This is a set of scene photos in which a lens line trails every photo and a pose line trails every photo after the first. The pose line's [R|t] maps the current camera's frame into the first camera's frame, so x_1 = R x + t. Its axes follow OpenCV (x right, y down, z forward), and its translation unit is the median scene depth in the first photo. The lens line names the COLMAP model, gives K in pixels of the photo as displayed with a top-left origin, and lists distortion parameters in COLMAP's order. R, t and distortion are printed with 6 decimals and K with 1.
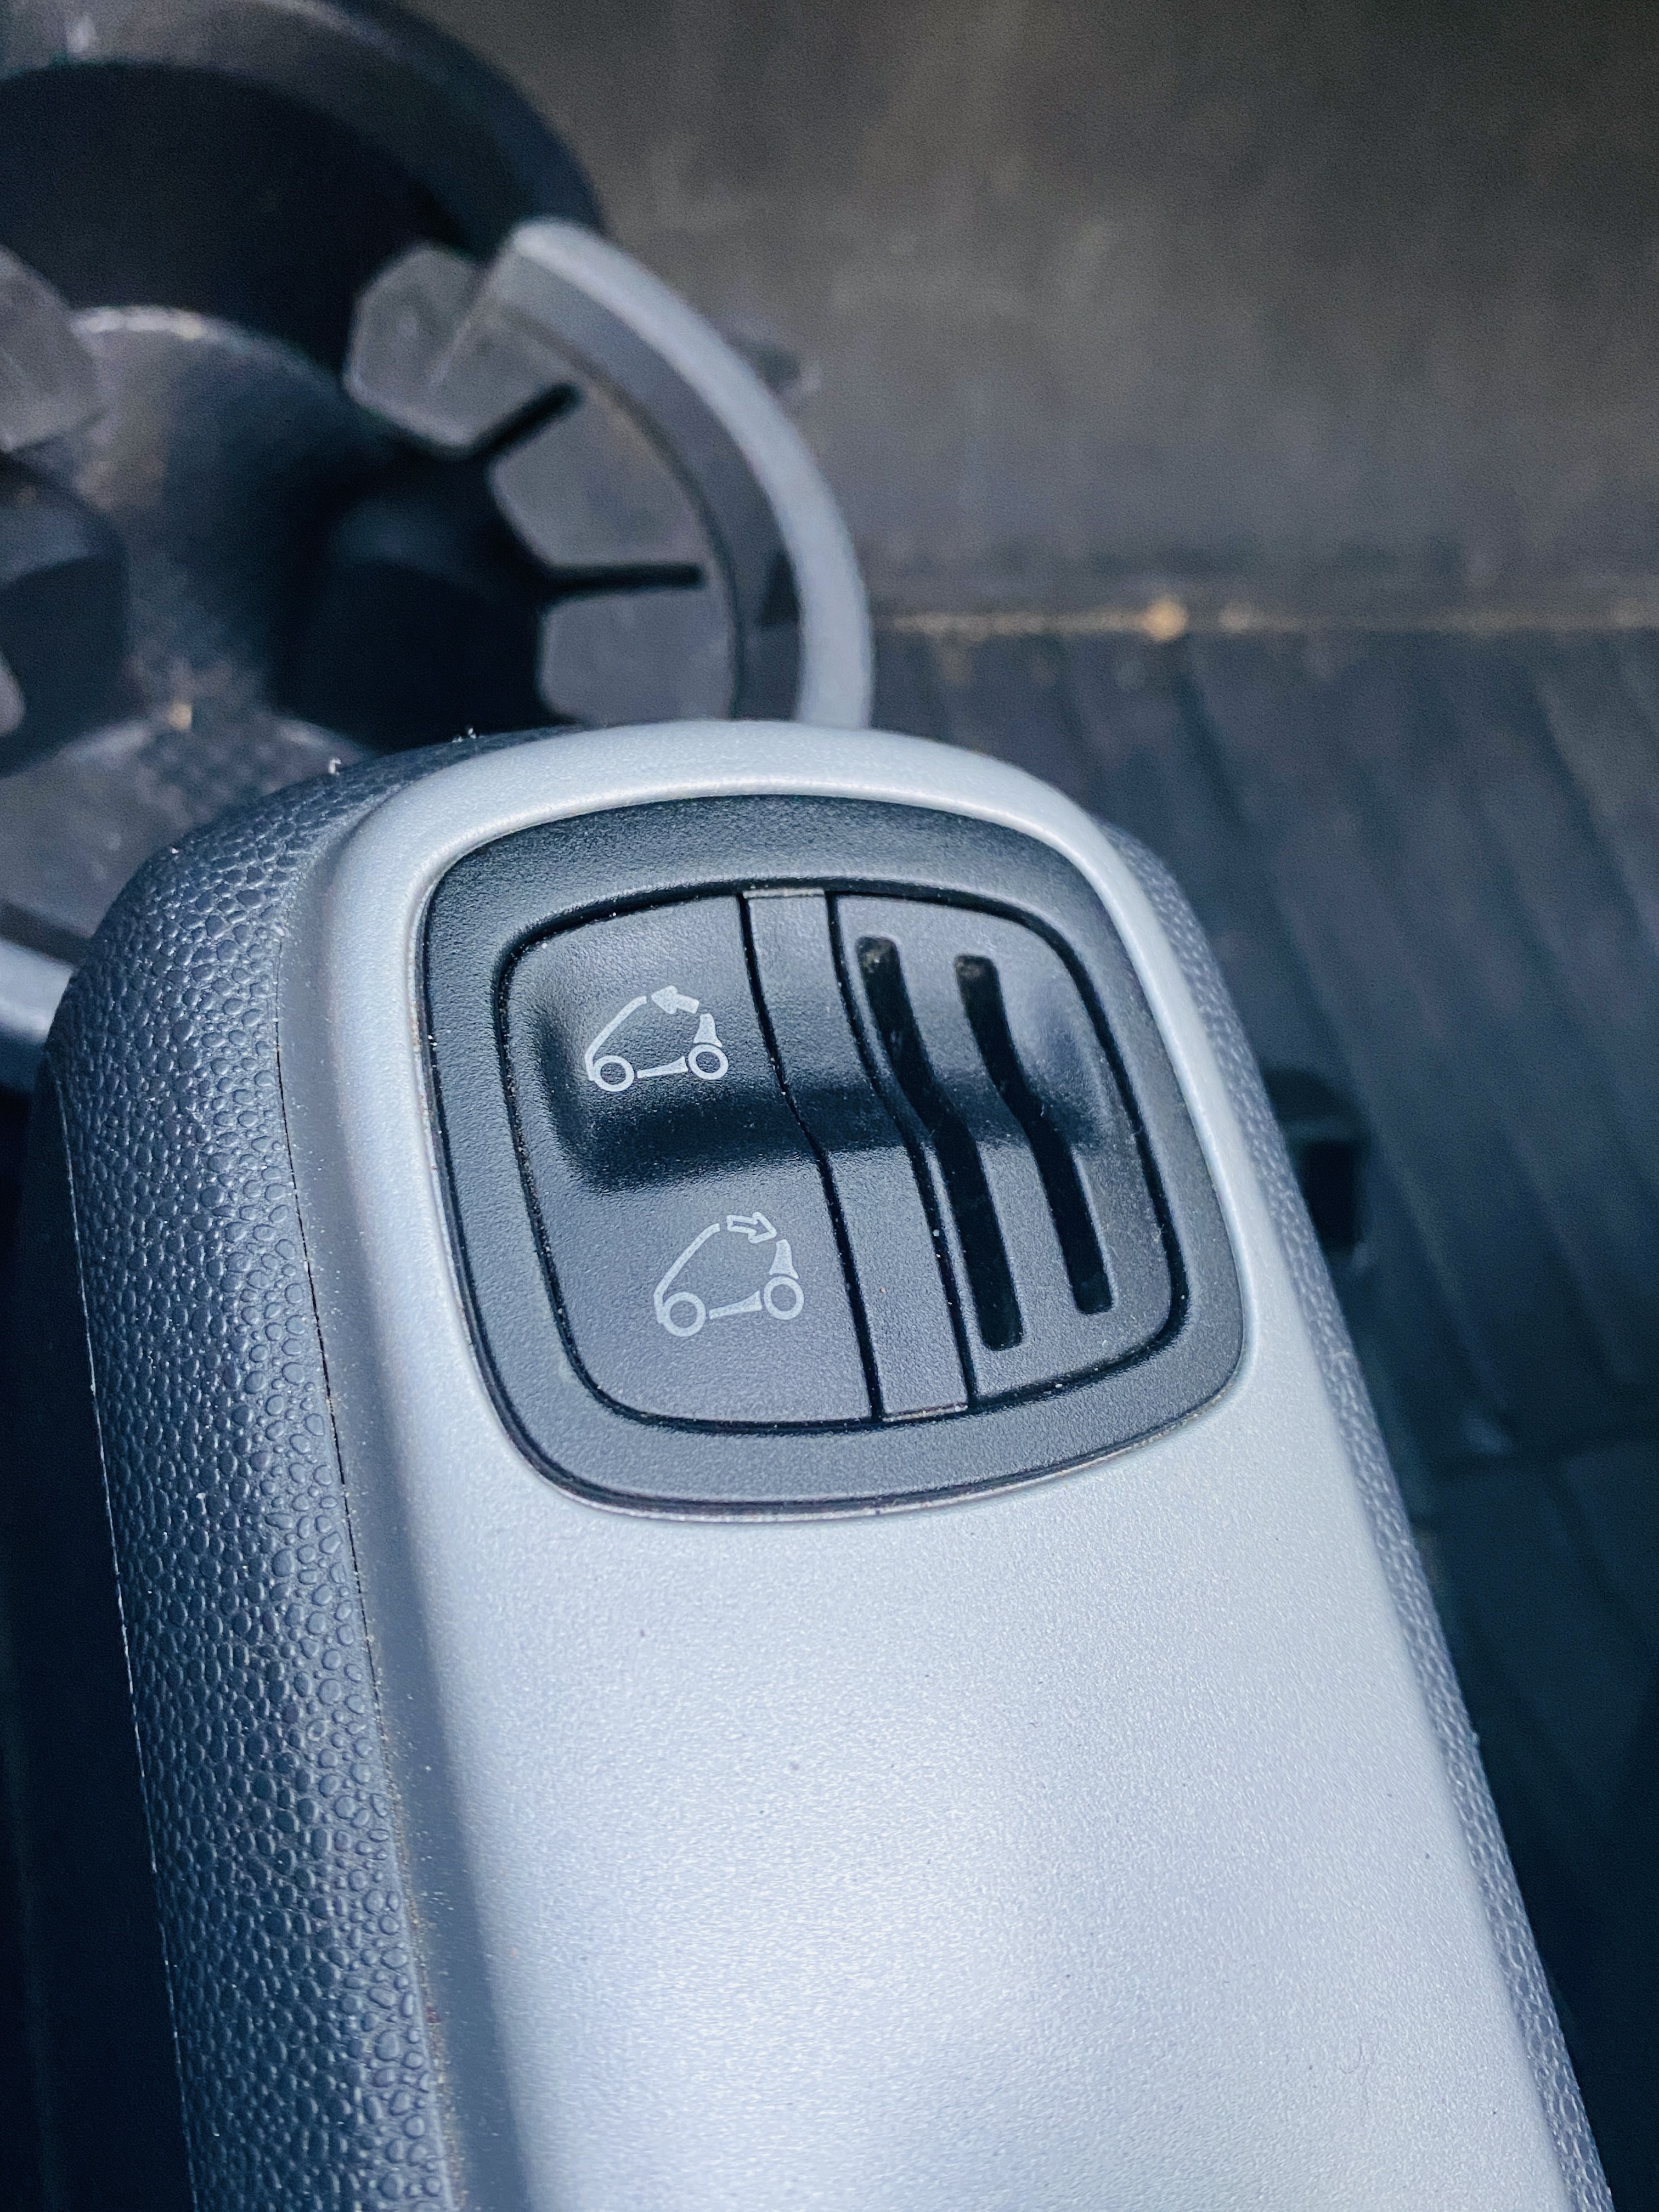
lens RADIAL K [[2055.4, 0, 829.5], [0, 2055.4, 1106.0], [0, 0, 1]] dist [0.006713, 0.007234]
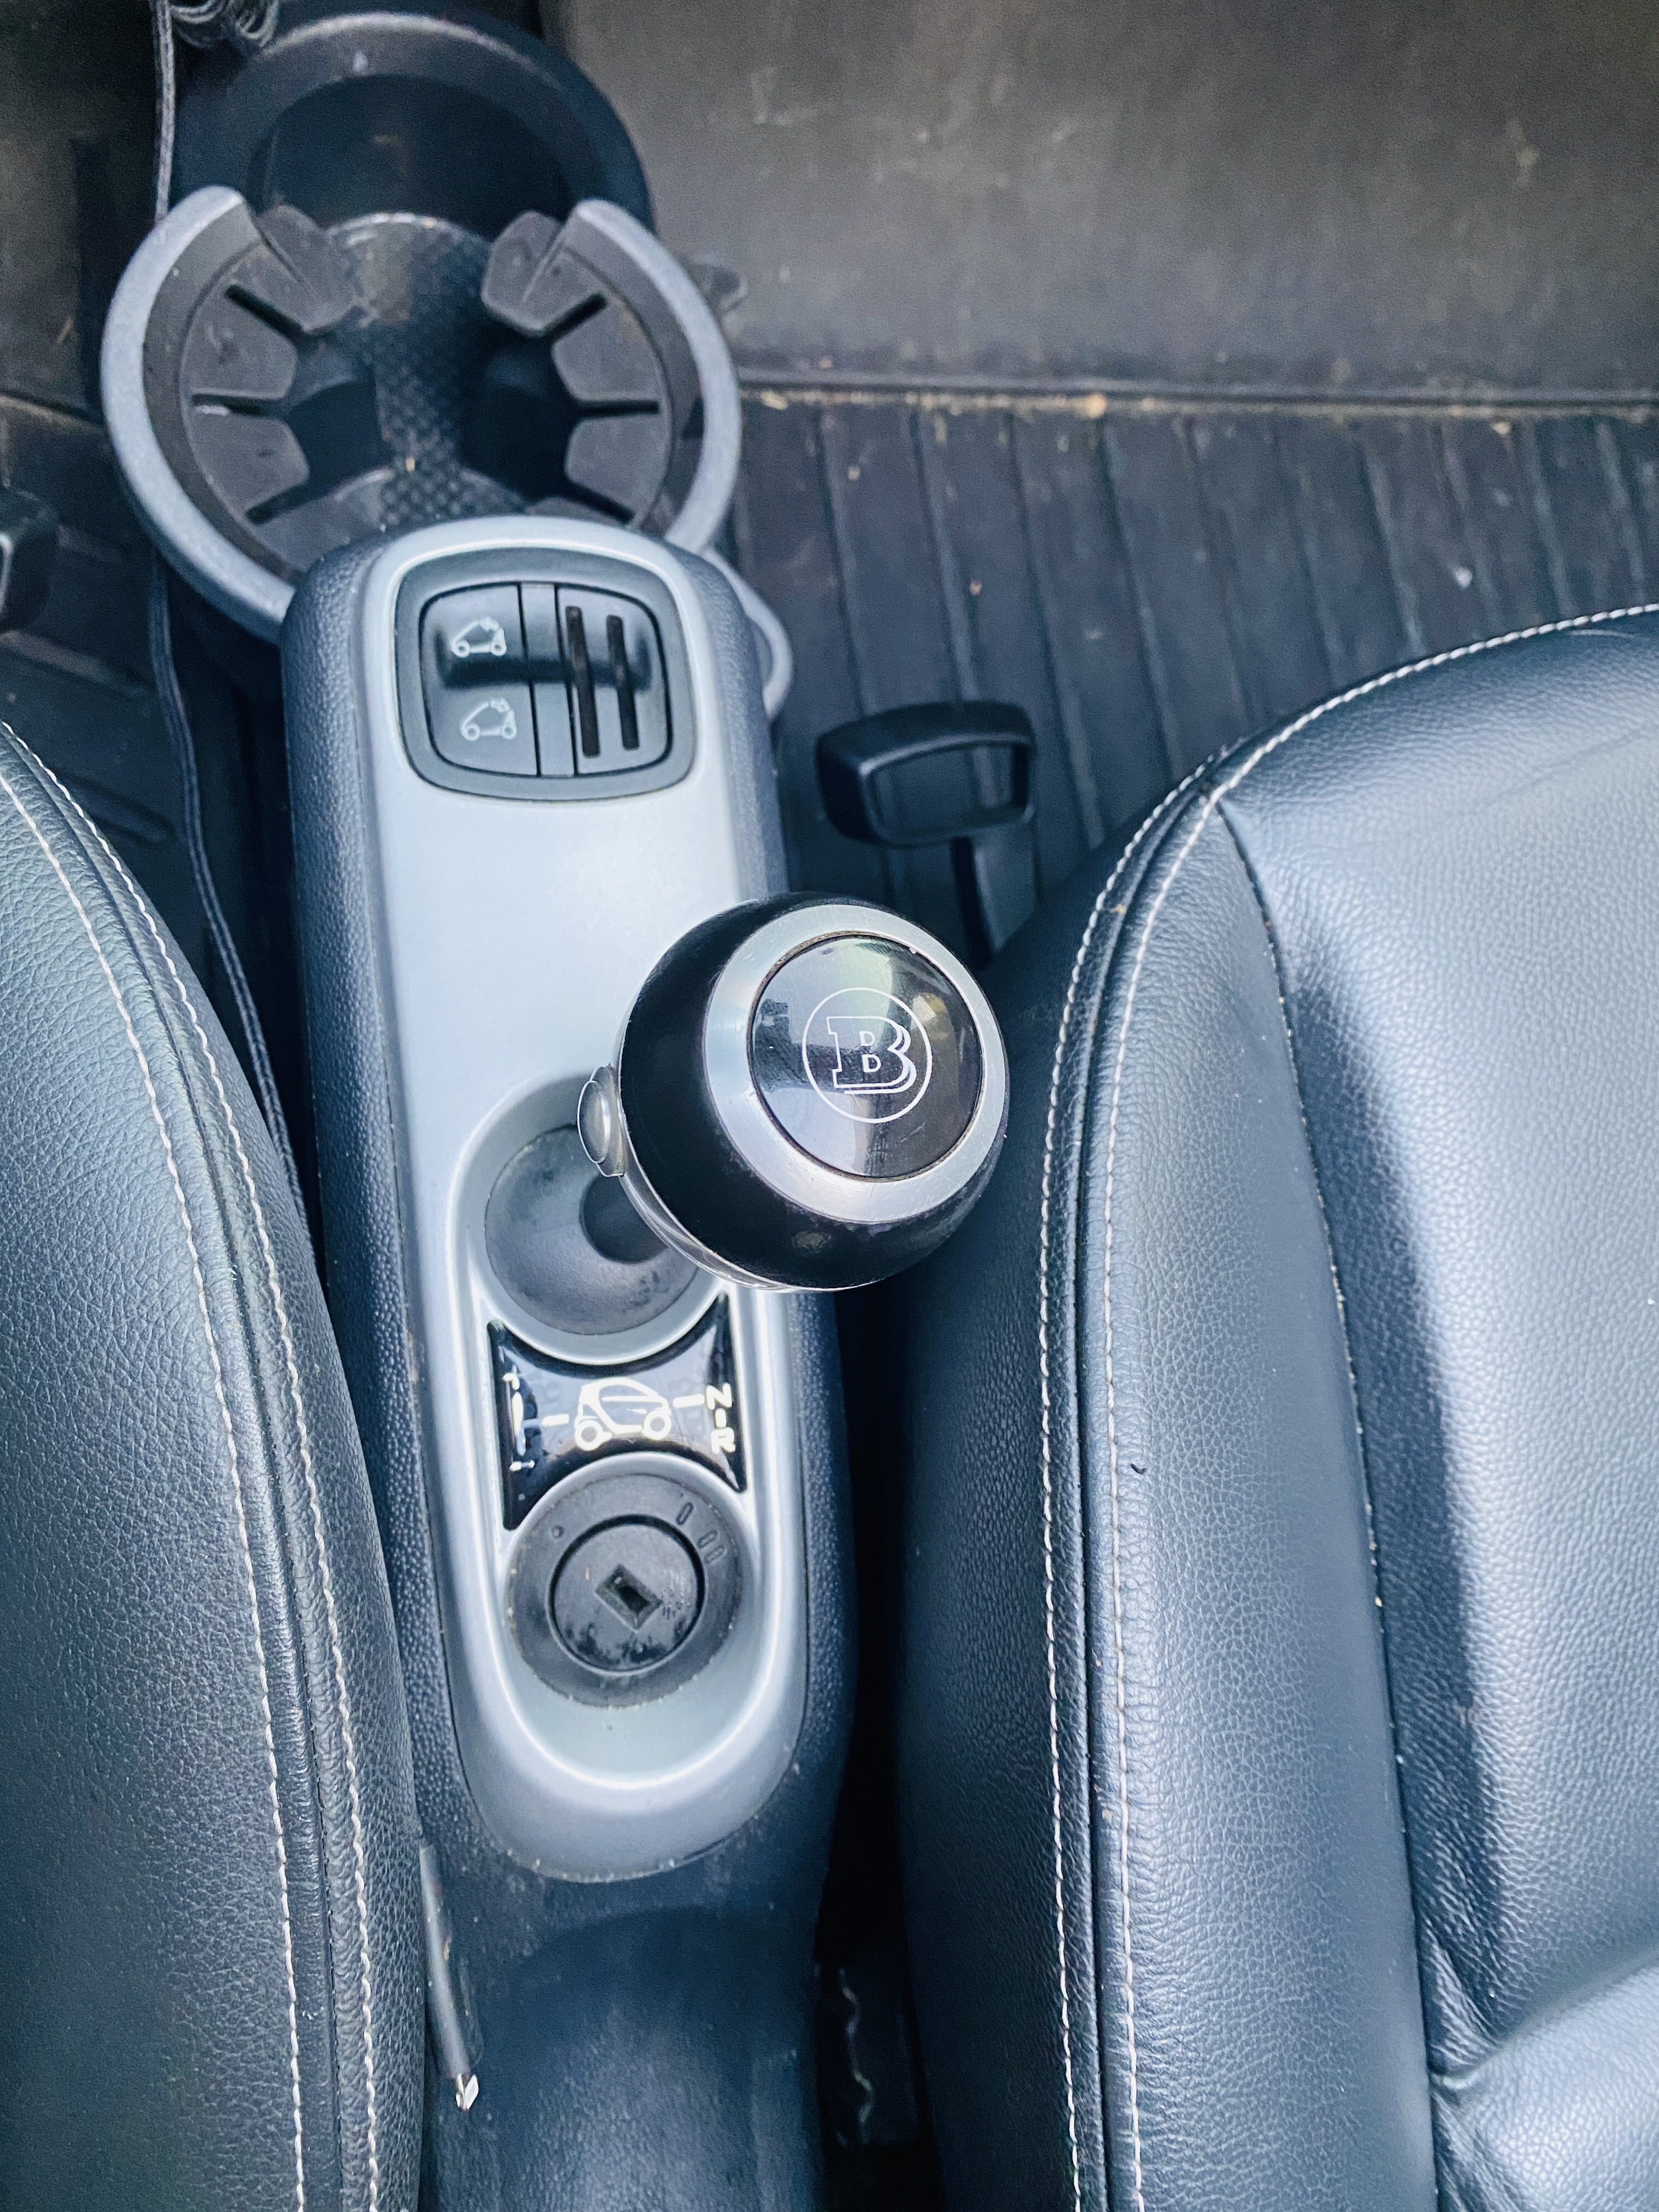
lens RADIAL K [[1613.0, 0, 829.5], [0, 1613.0, 1106.0], [0, 0, 1]] dist [-0.044550, 0.076797]
pose [[0.987646, 0.104037, -0.117181, 0.340066], [-0.075774, 0.971639, 0.224001, 0.029547], [0.137162, -0.212355, 0.967518, -0.572202]]
